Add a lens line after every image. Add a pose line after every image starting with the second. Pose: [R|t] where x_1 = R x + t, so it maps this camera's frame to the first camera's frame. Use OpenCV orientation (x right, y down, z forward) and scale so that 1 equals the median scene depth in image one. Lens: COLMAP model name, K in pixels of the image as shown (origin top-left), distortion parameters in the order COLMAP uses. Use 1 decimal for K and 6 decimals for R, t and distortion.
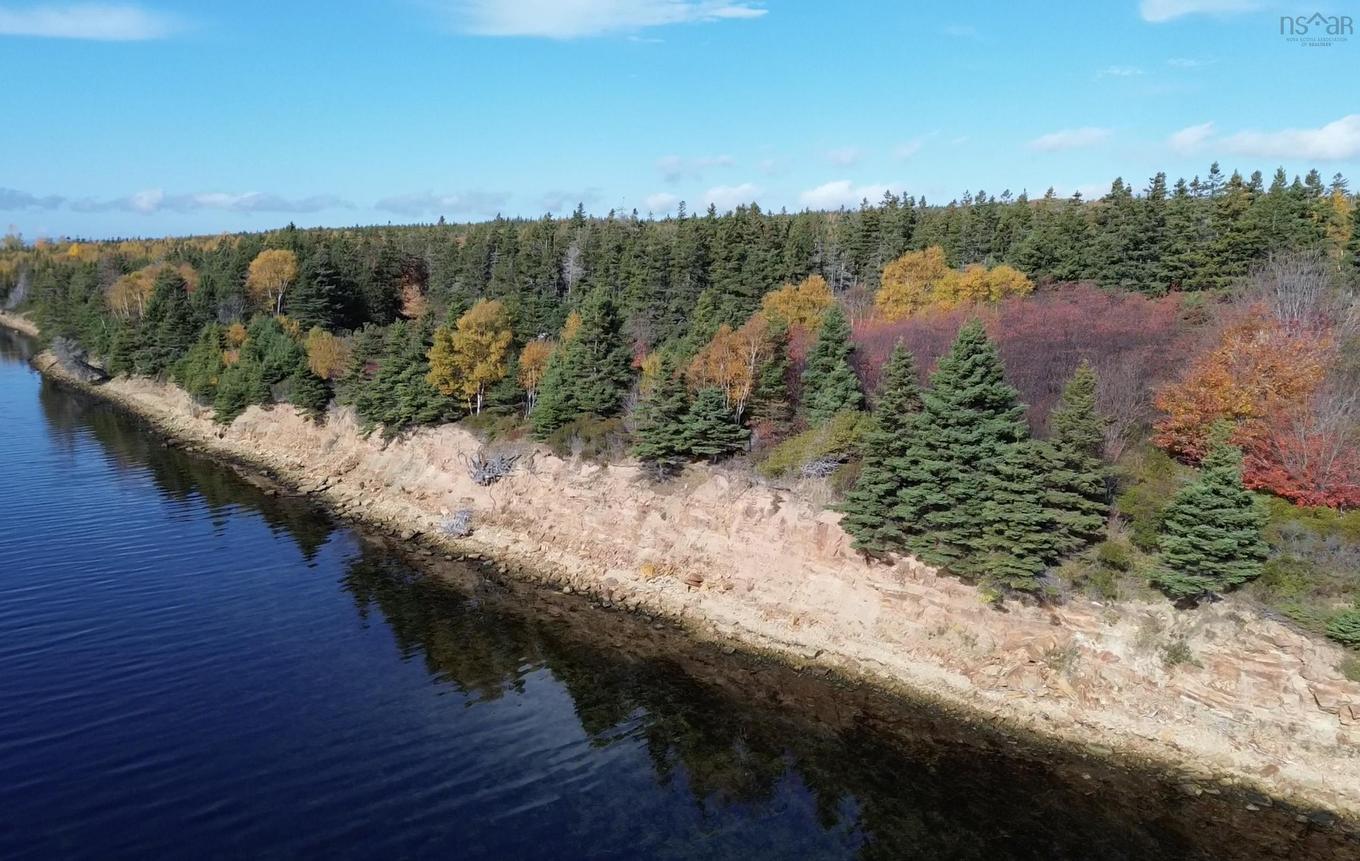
lens RADIAL K [[1236.6, 0, 674.5], [0, 1236.6, 418.1], [0, 0, 1]] dist [0.064781, 0.000000]
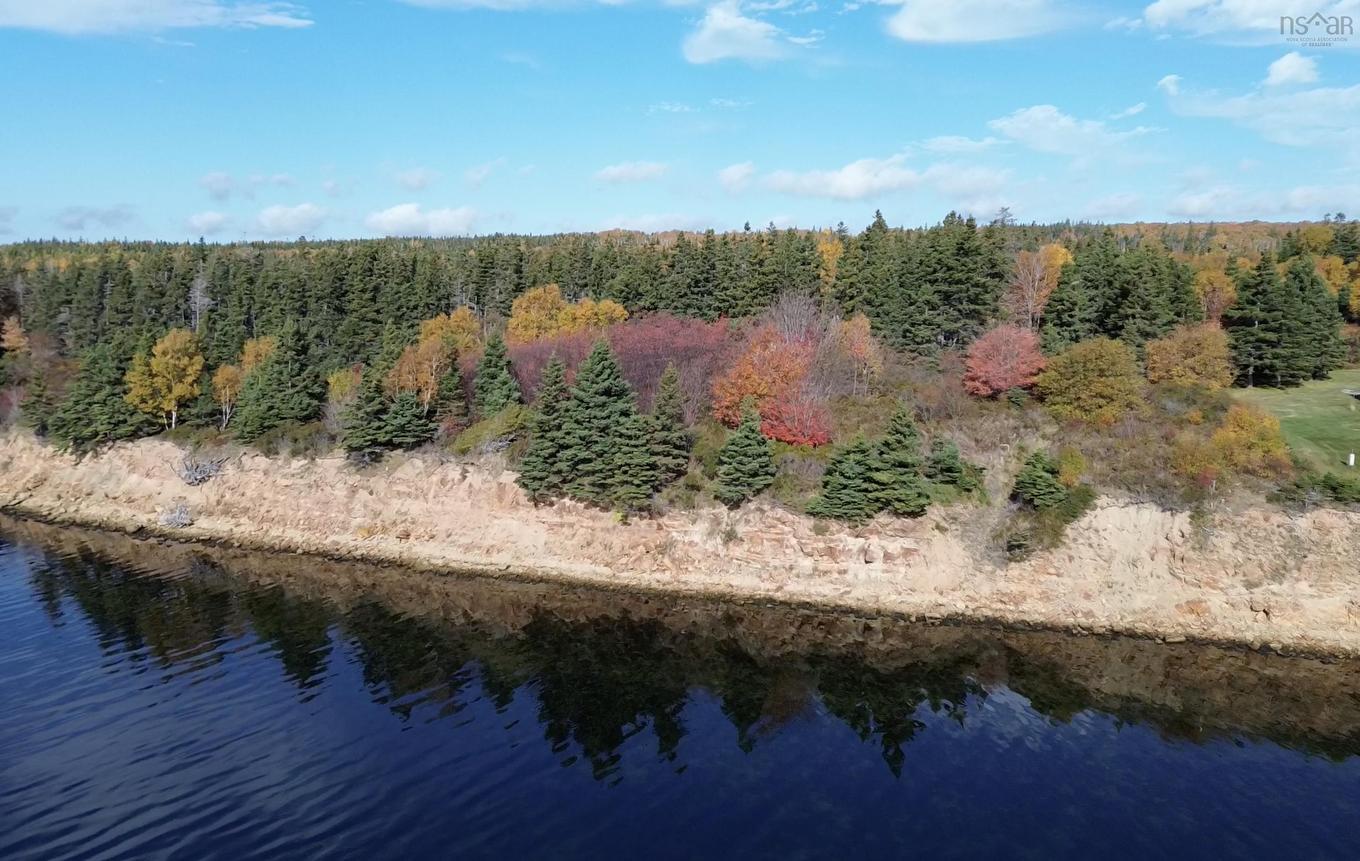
lens RADIAL K [[1449.4, 0, 679.9], [0, 1449.4, 430.8], [0, 0, 1]] dist [0.010445, 0.000000]
pose [[0.942079, -0.036801, 0.333367, -0.191720], [0.044130, 0.998922, -0.014435, 0.046254], [-0.332476, 0.028310, 0.942687, -0.511581]]
